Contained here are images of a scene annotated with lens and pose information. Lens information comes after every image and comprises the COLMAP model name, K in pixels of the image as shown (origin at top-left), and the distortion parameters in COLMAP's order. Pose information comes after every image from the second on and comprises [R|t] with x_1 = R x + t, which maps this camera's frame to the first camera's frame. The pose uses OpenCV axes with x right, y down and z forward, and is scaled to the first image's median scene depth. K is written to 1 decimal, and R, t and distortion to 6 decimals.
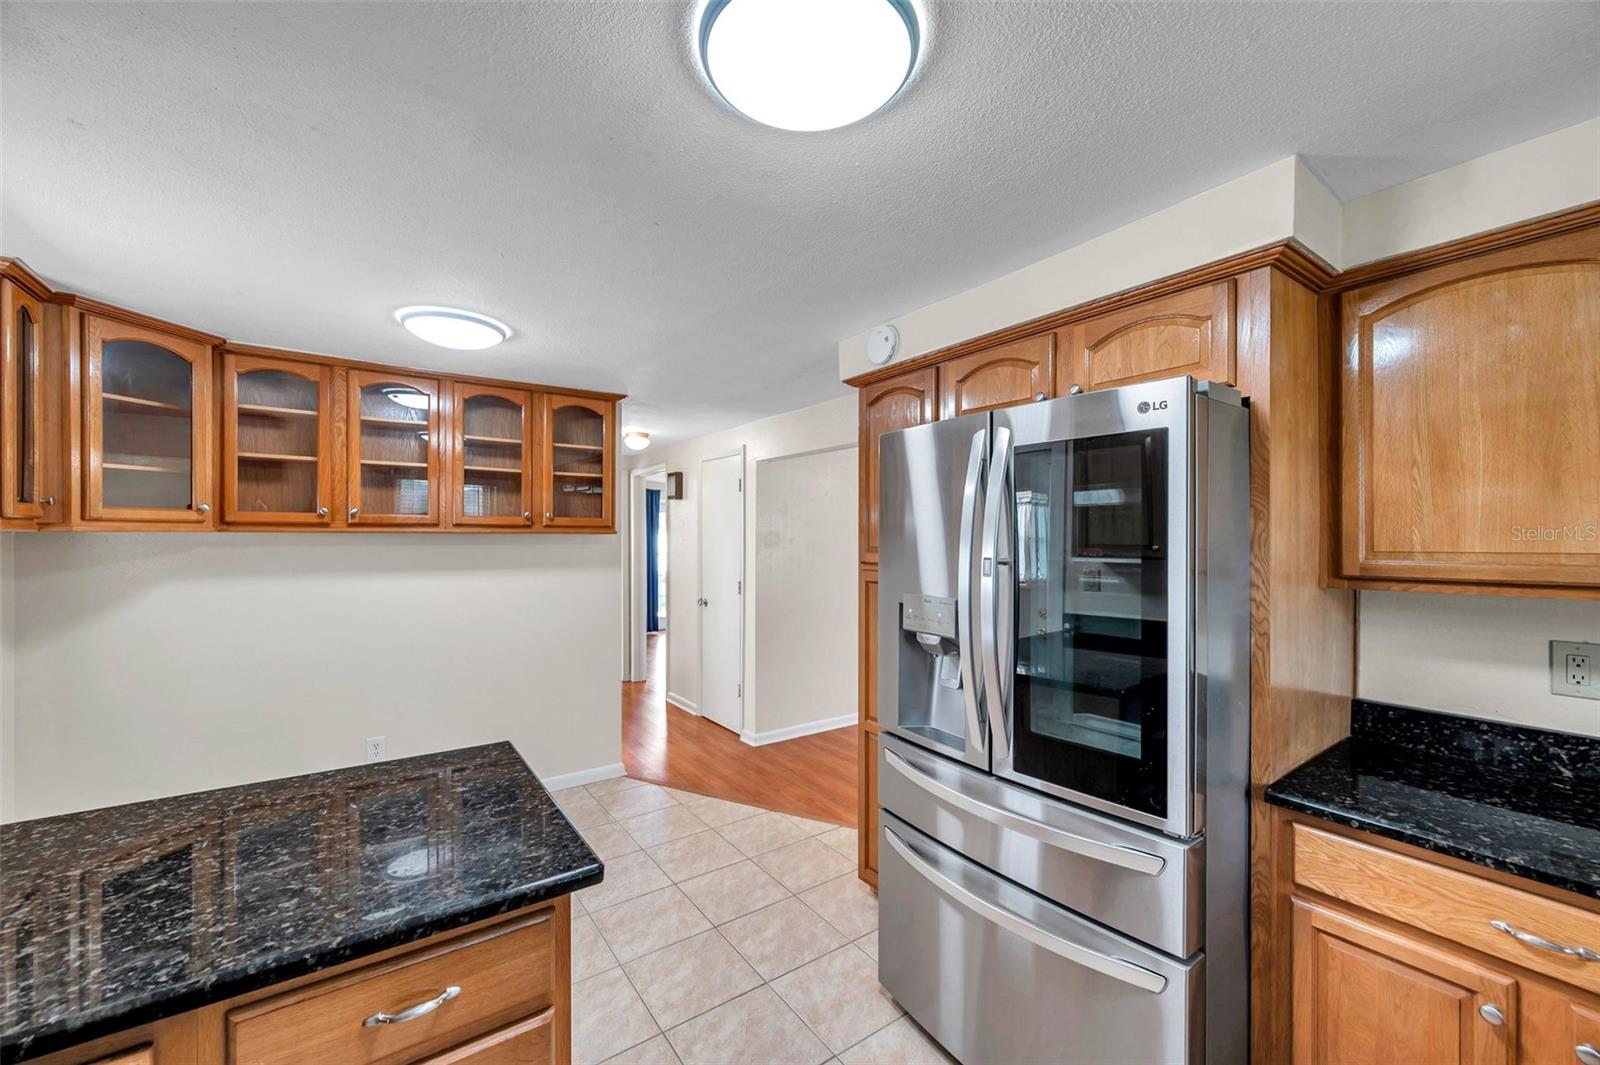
lens RADIAL K [[640.0, 0, 804.7], [0, 640.0, 535.1], [0, 0, 1]] dist [-0.001150, 0.000570]
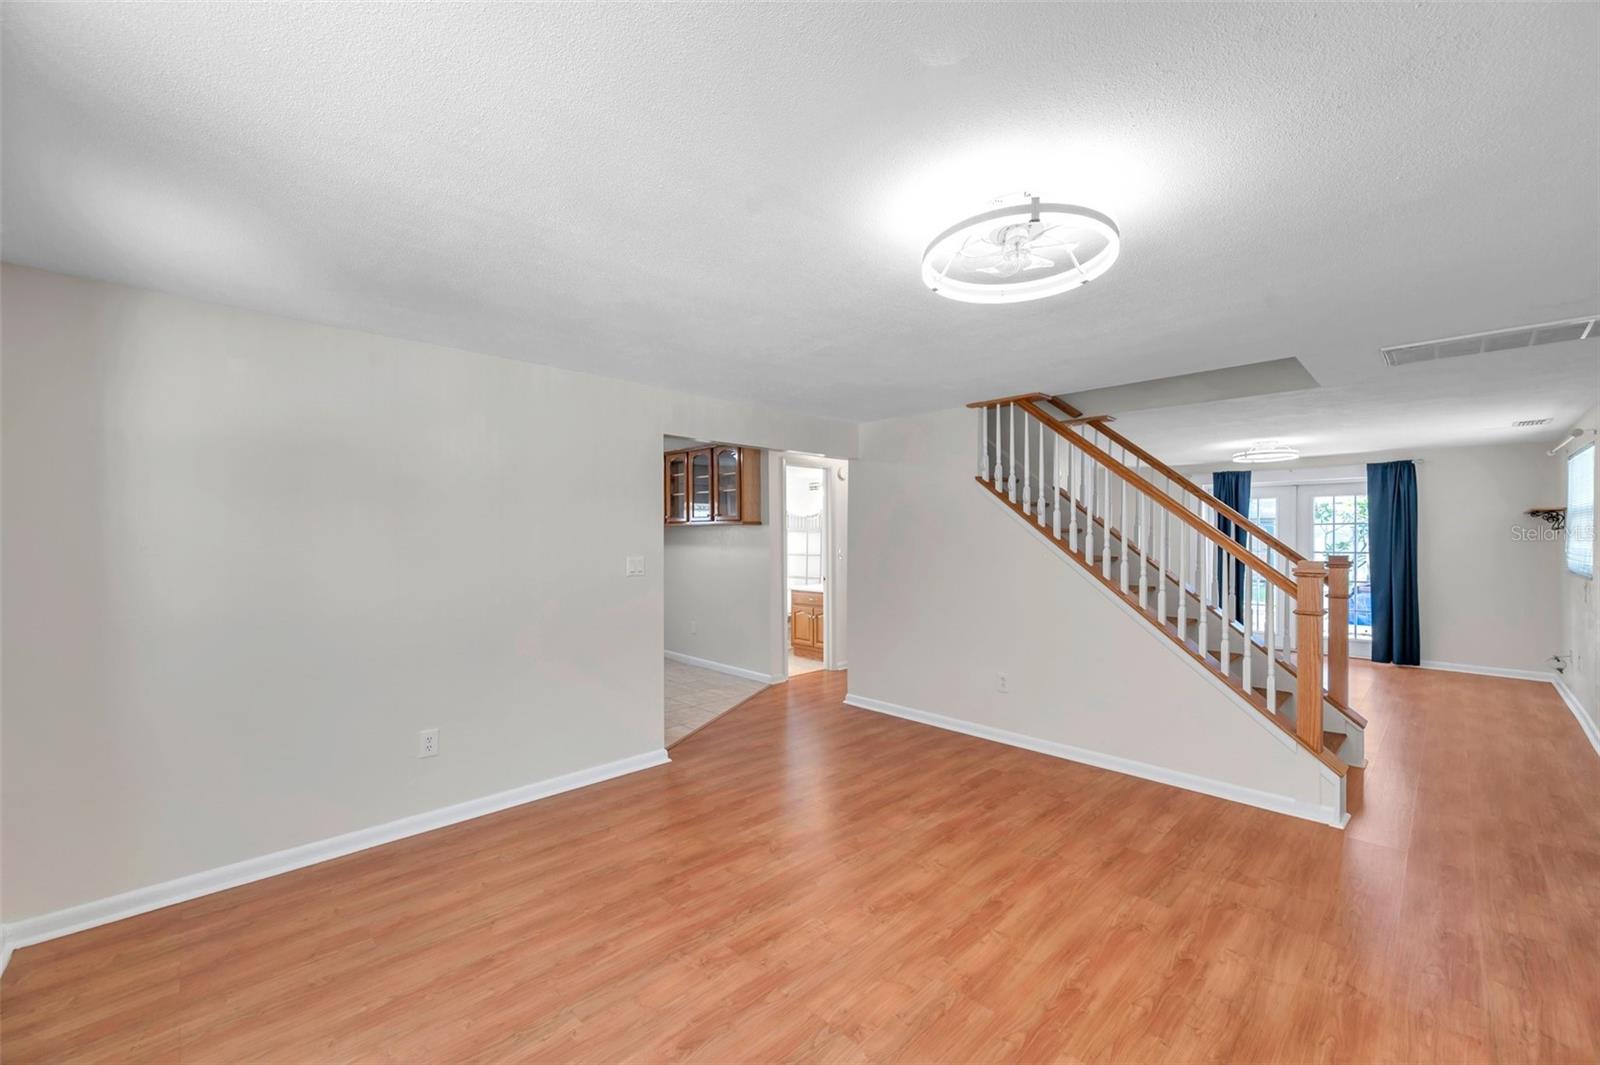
lens RADIAL K [[640.0, 0, 804.4], [0, 640.0, 533.7], [0, 0, 1]] dist [-0.001150, 0.000570]
pose [[0.160653, -0.001588, -0.987010, 1.140571], [0.004205, 0.999991, -0.000925, 0.015869], [0.987002, -0.004001, 0.160658, 0.766869]]
